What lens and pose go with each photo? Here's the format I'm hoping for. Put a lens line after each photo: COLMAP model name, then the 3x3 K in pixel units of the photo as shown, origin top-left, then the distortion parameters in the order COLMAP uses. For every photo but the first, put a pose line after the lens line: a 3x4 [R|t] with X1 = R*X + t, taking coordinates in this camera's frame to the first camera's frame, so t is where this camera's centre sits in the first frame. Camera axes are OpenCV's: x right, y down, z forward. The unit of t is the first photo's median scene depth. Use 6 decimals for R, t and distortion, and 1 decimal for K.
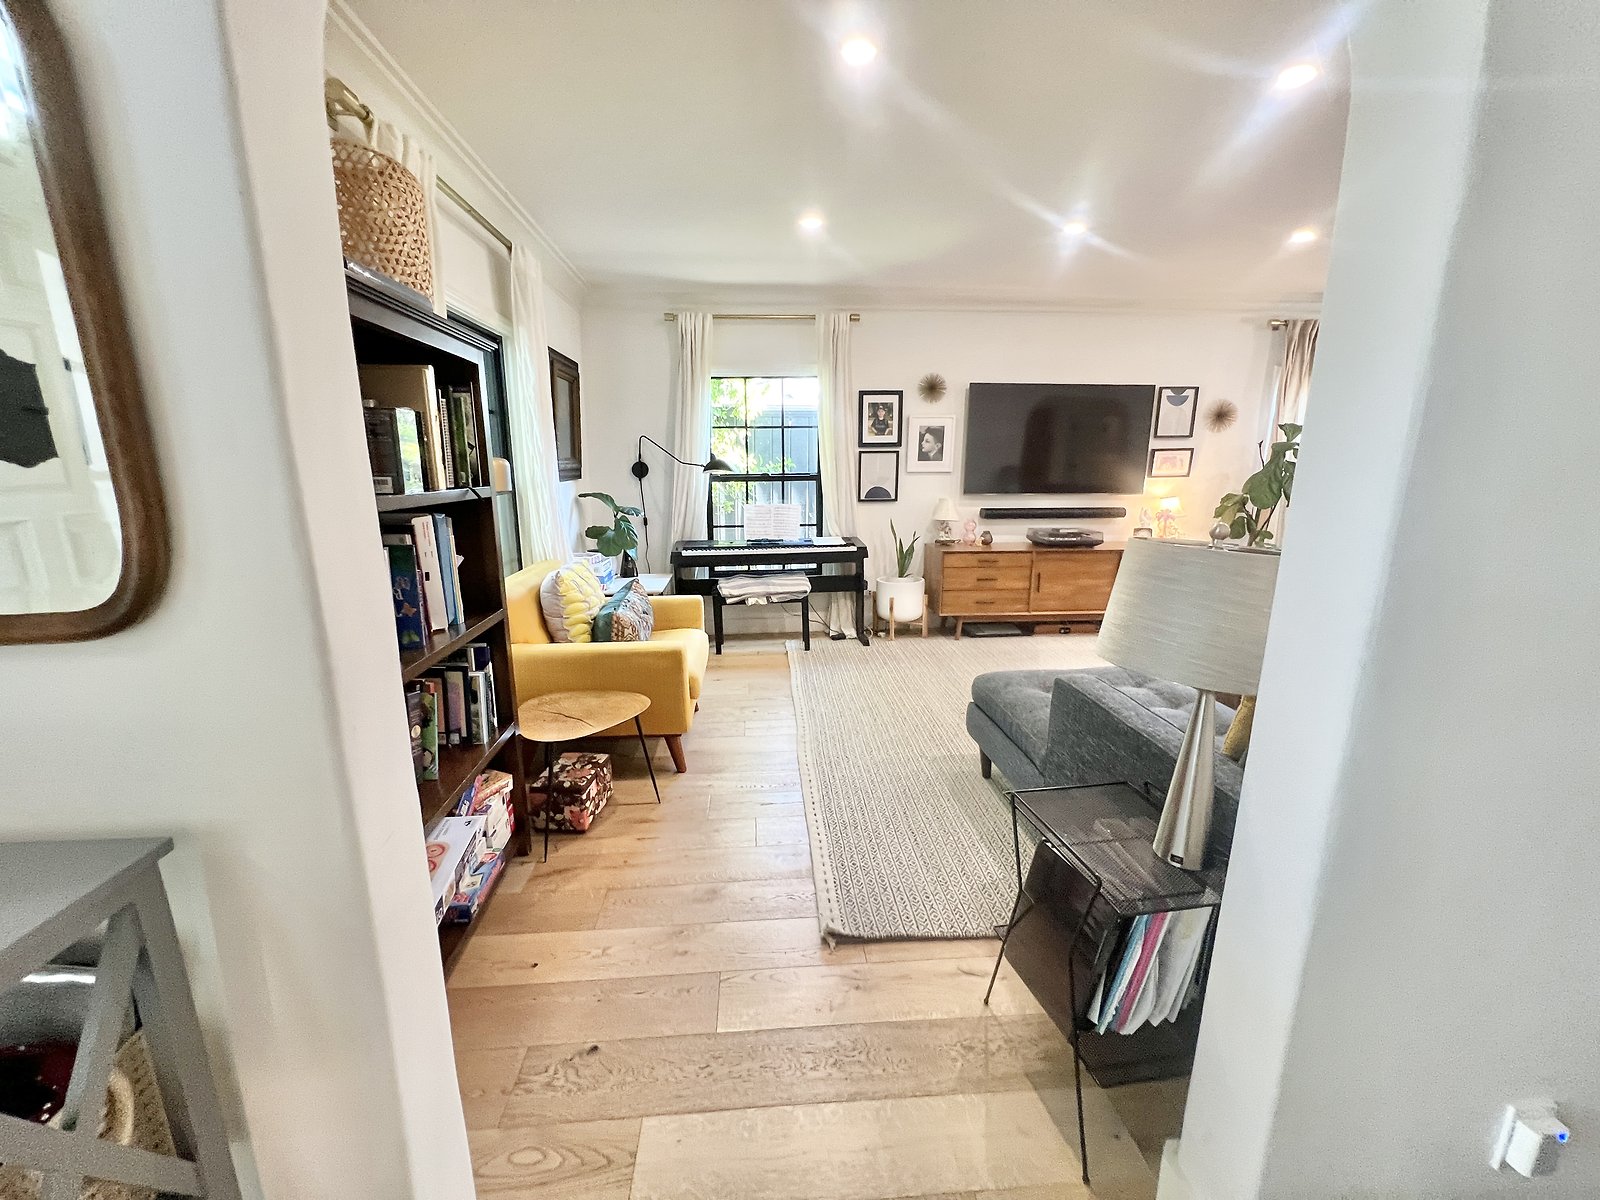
lens RADIAL K [[640.1, 0, 797.8], [0, 640.1, 603.9], [0, 0, 1]] dist [0.001301, 0.000311]
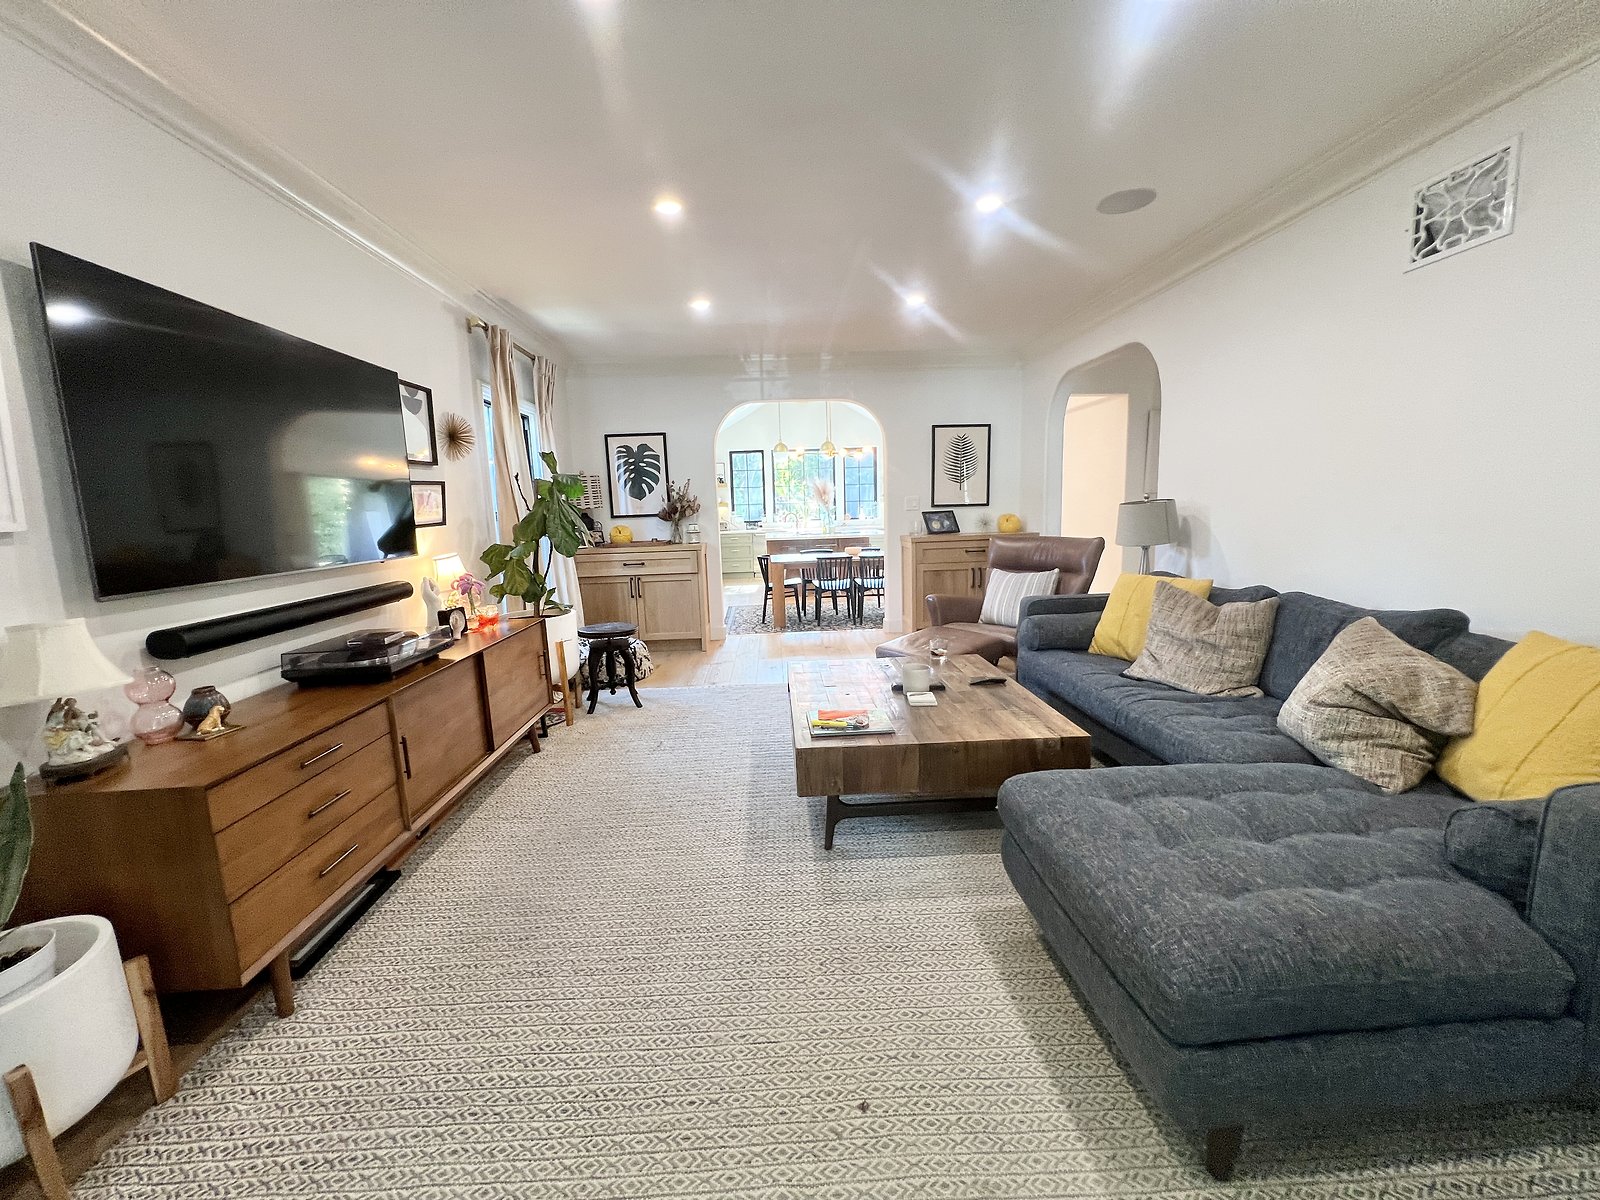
lens RADIAL K [[640.1, 0, 791.2], [0, 640.1, 596.7], [0, 0, 1]] dist [0.001301, 0.000311]
pose [[0.048308, -0.148789, 0.987688, -0.037962], [0.266118, 0.955018, 0.130852, -0.122709], [-0.962729, 0.256520, 0.085731, 0.639778]]
